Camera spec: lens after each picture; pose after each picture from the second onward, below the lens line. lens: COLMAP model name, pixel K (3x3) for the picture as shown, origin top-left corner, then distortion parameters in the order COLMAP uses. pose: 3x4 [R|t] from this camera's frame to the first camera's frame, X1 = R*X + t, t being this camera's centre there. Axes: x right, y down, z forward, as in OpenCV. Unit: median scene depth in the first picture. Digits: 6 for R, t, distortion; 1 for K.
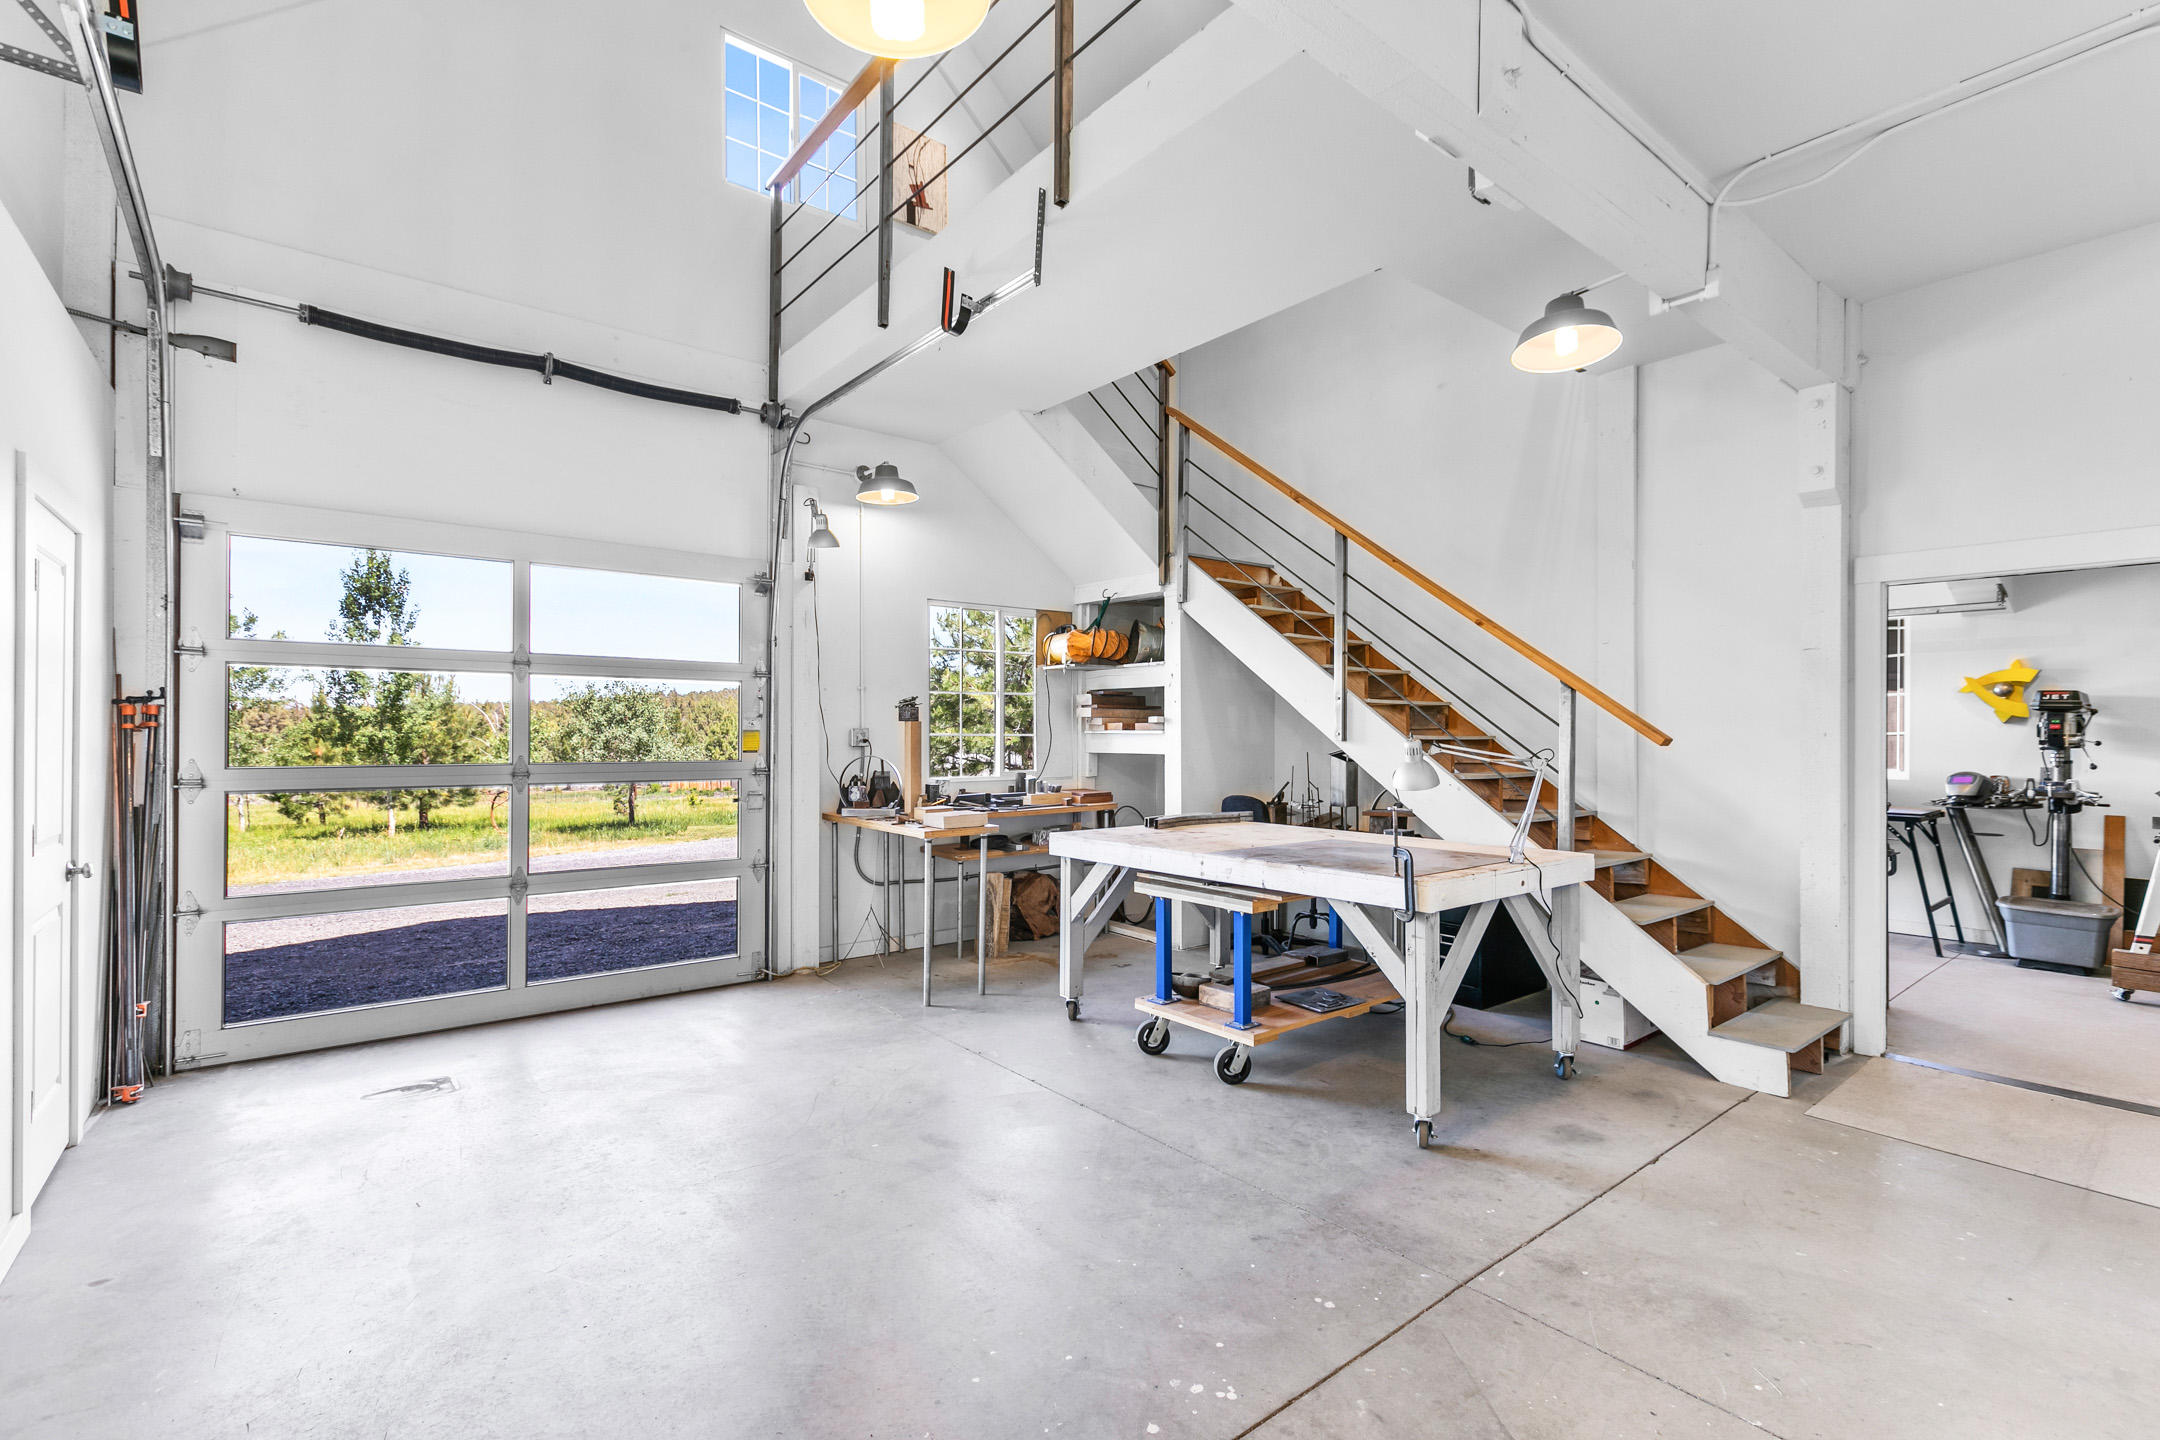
lens RADIAL K [[979.8, 0, 1079.4], [0, 979.8, 727.4], [0, 0, 1]] dist [-0.001961, -0.000431]
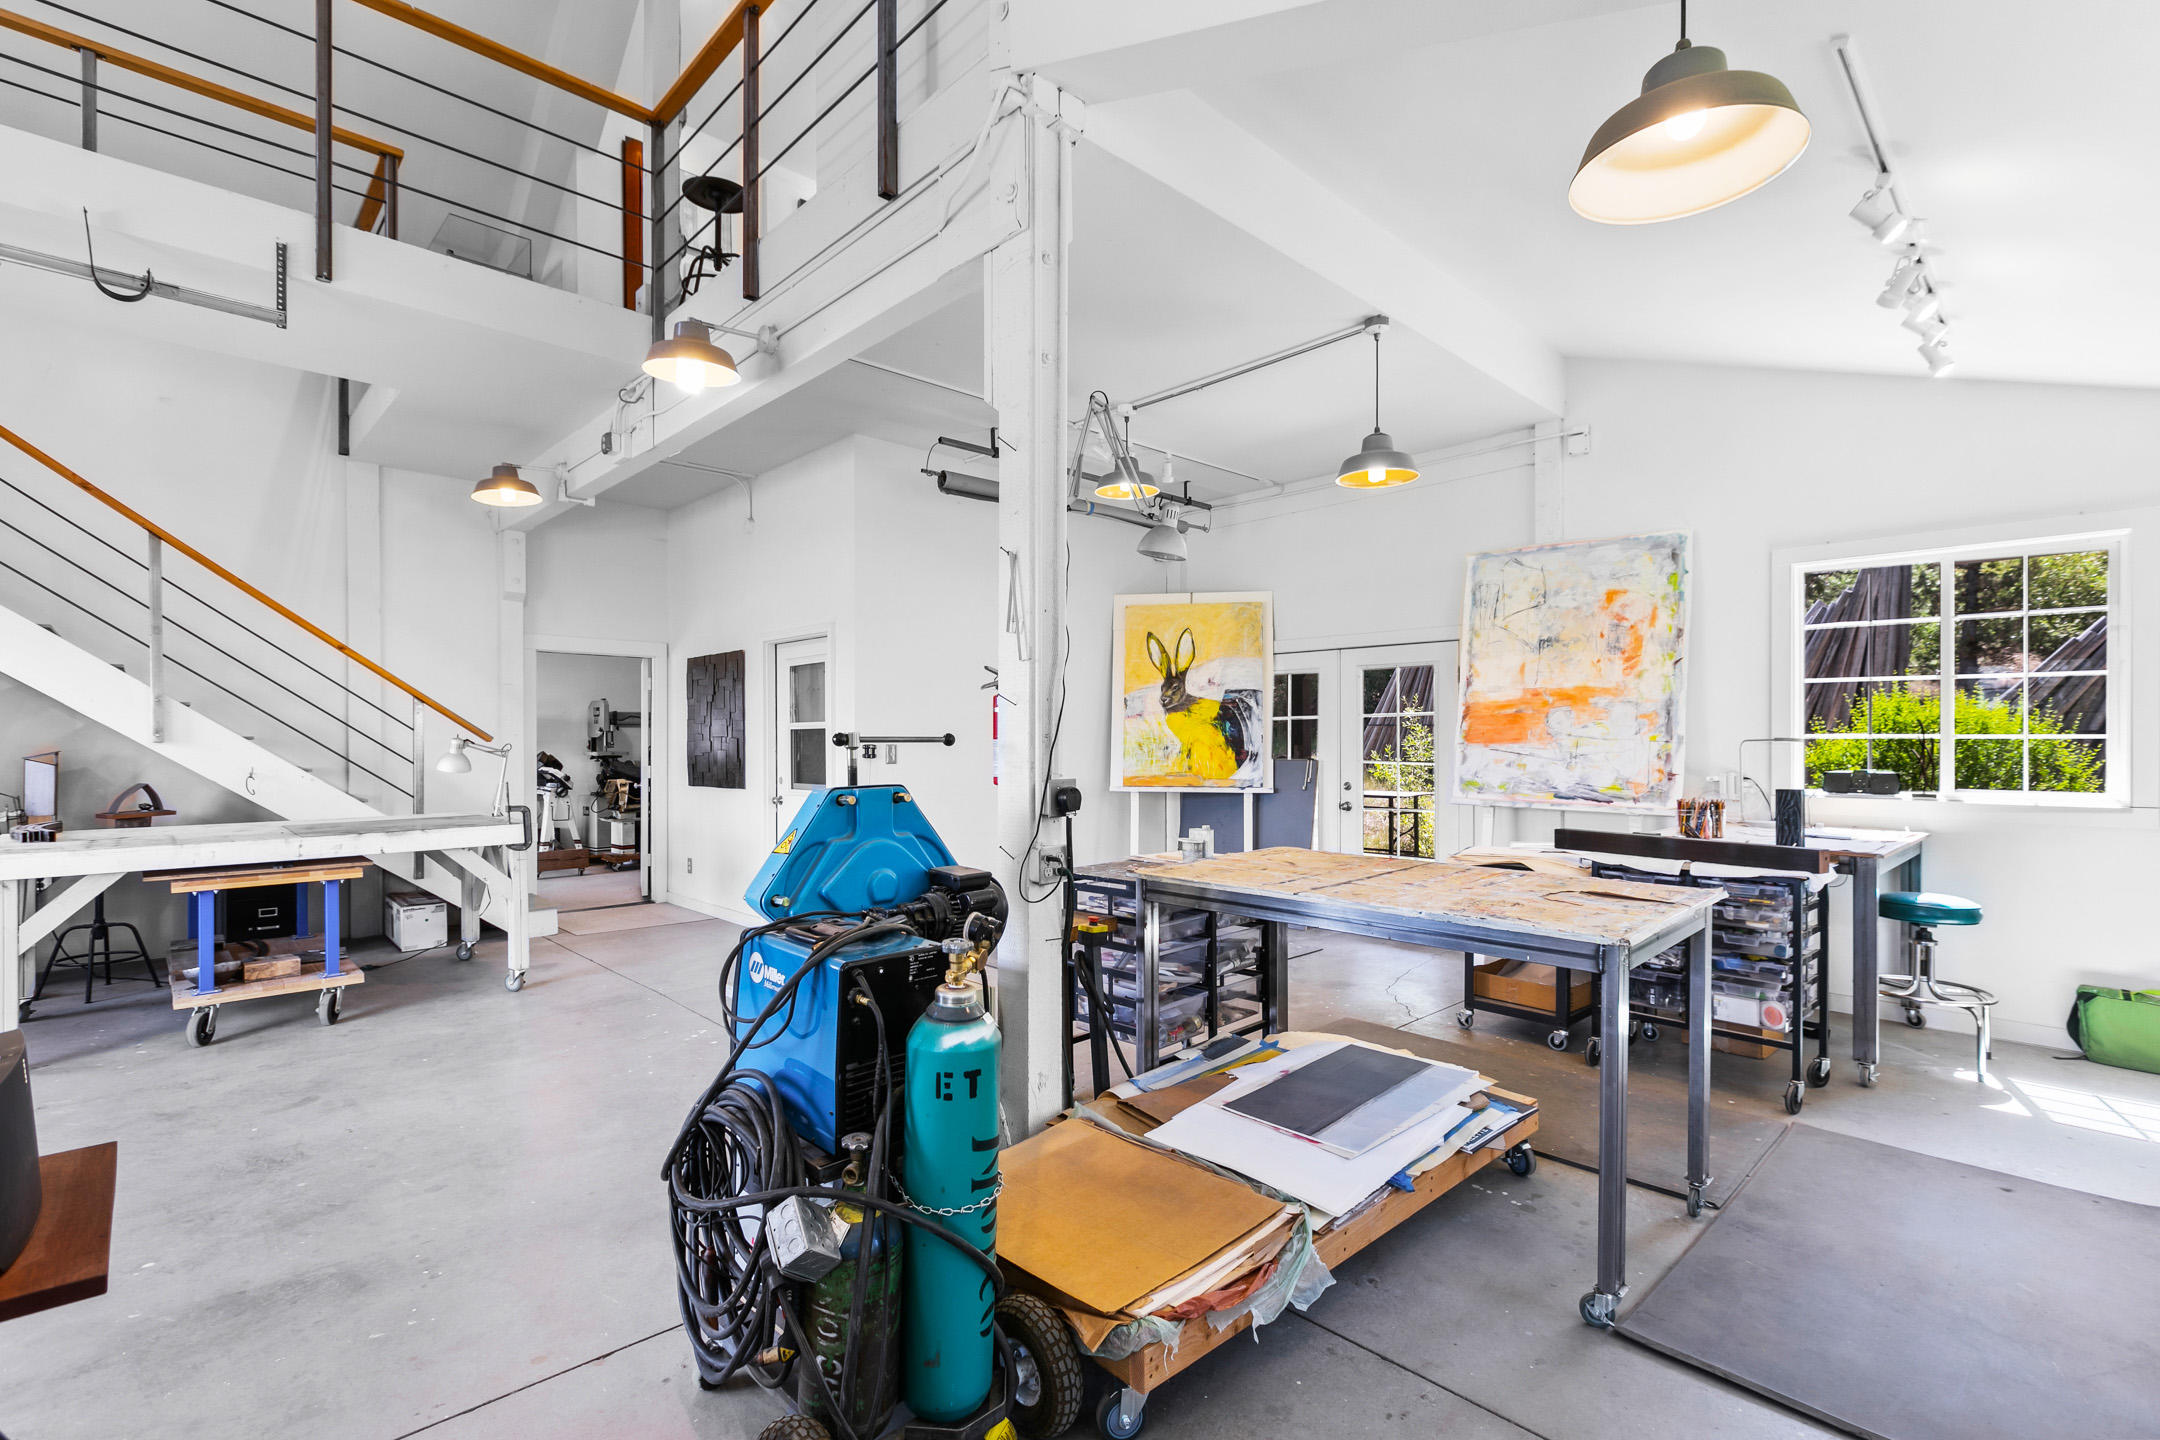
lens RADIAL K [[979.8, 0, 1078.2], [0, 979.8, 733.1], [0, 0, 1]] dist [-0.001961, -0.000431]
pose [[-0.093987, 0.003437, 0.995567, -1.230033], [0.001568, 0.999993, -0.003304, 0.012012], [-0.995572, 0.001250, -0.093992, 0.215147]]
